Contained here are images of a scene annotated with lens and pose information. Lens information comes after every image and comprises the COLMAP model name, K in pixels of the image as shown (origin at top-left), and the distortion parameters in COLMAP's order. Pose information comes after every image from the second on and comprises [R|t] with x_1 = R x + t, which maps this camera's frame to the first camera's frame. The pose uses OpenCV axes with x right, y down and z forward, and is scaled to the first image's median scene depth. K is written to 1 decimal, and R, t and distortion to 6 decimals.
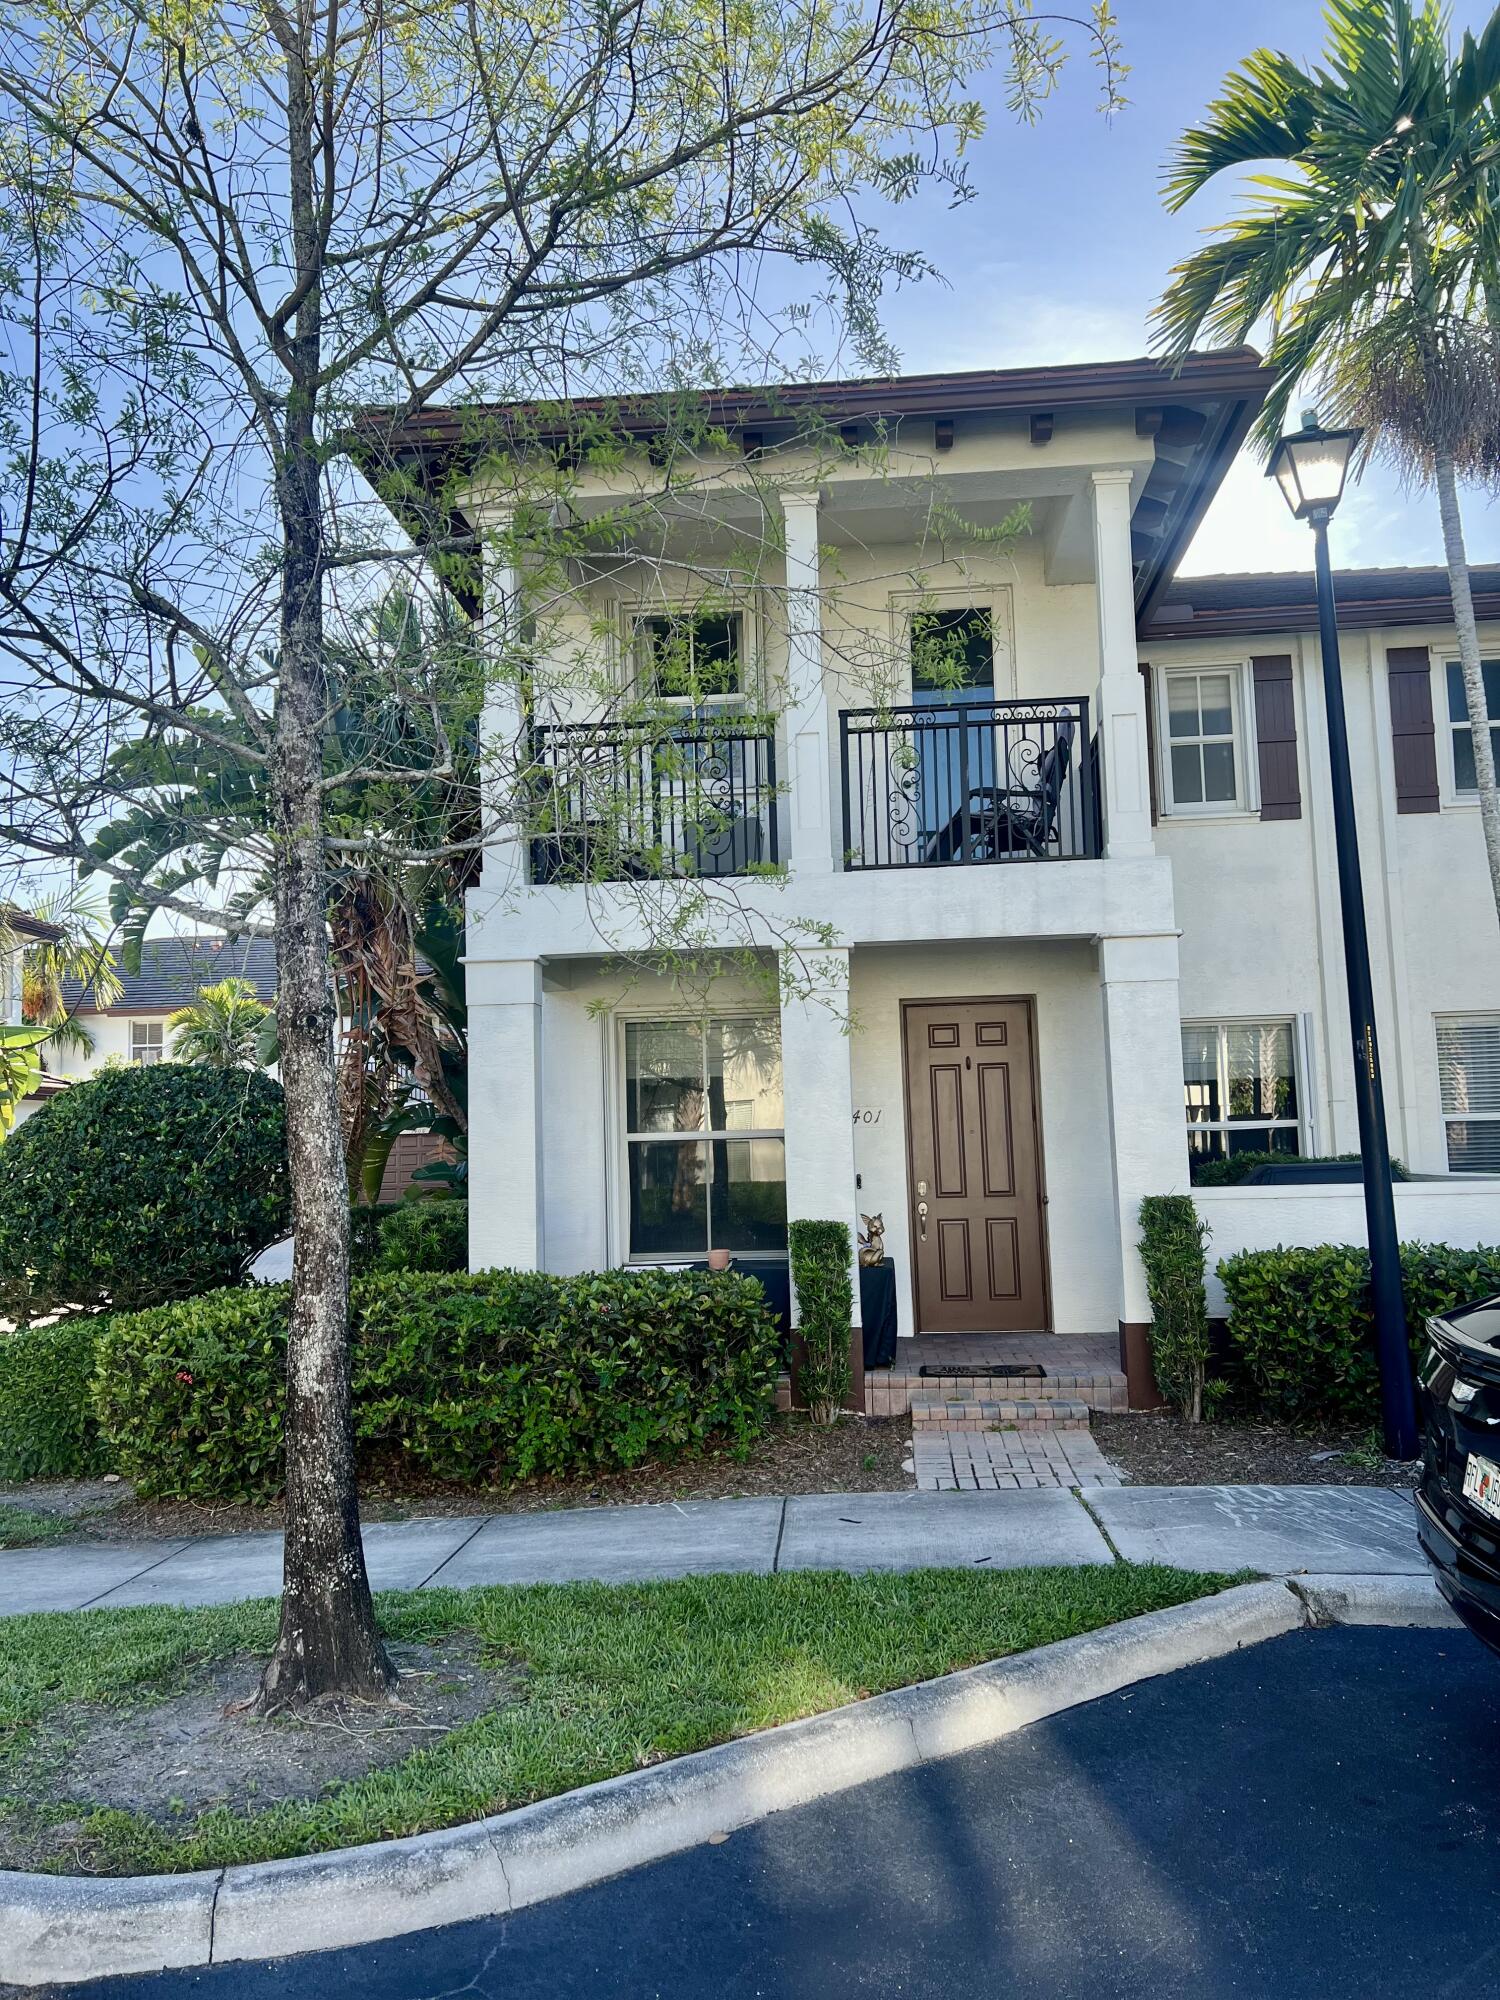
lens RADIAL K [[1503.1, 0, 715.7], [0, 1503.1, 933.1], [0, 0, 1]] dist [0.023311, -0.007074]
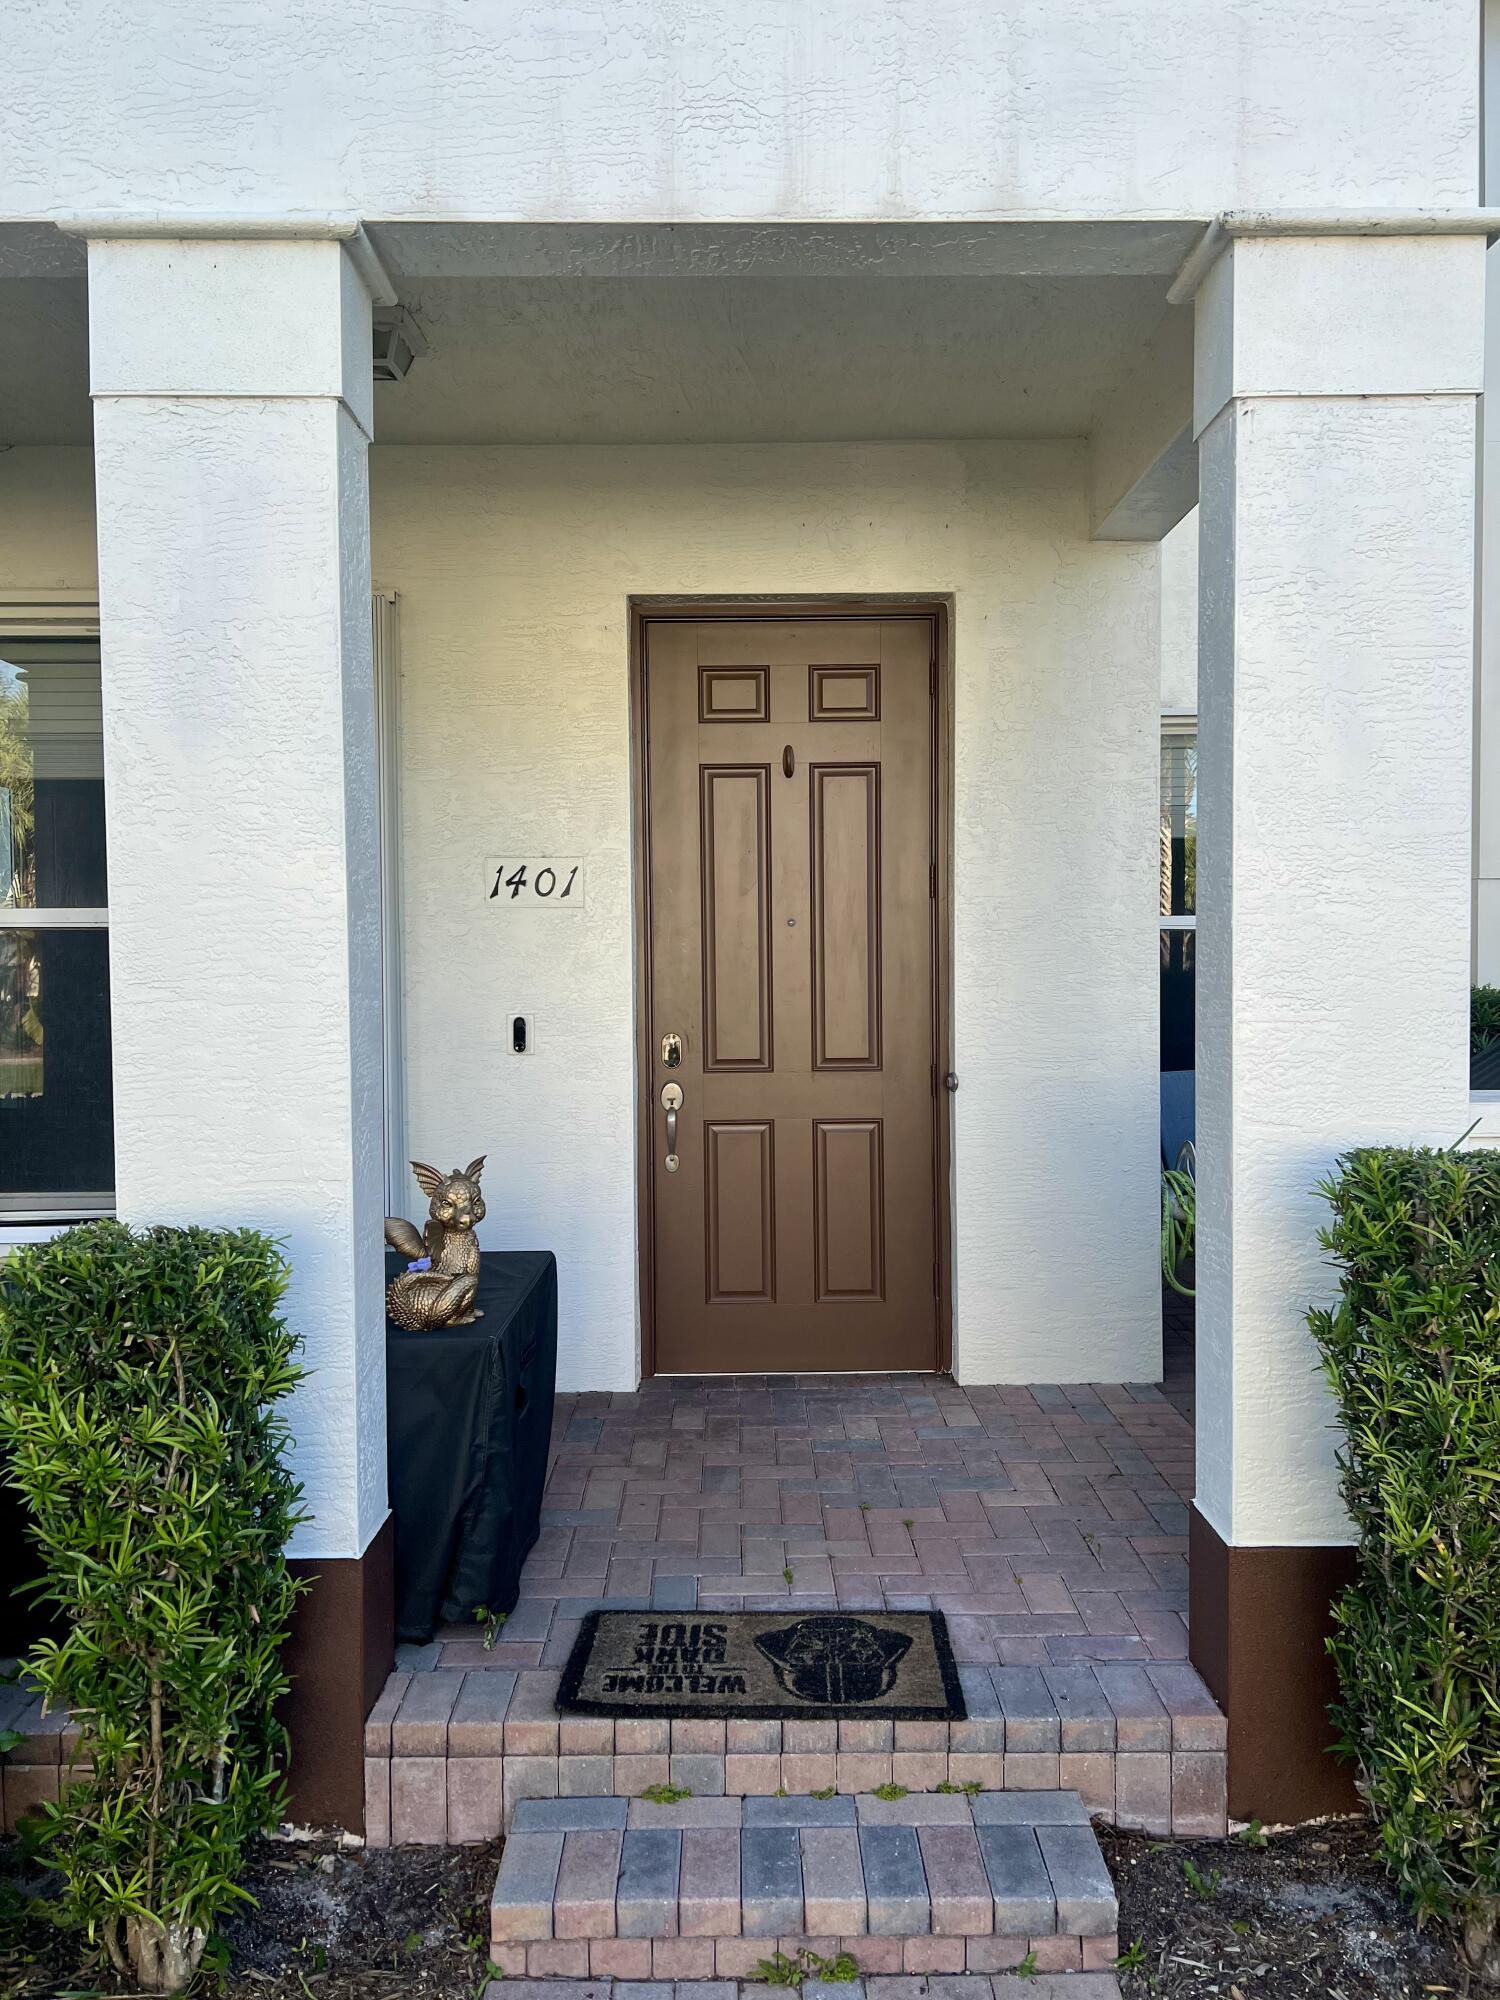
lens RADIAL K [[1503.1, 0, 749.7], [0, 1503.1, 999.0], [0, 0, 1]] dist [0.023311, -0.007074]
pose [[0.993667, 0.011053, 0.111819, 0.111250], [-0.030354, 0.984556, 0.172420, 0.080245], [-0.108186, -0.174722, 0.978656, 0.578999]]
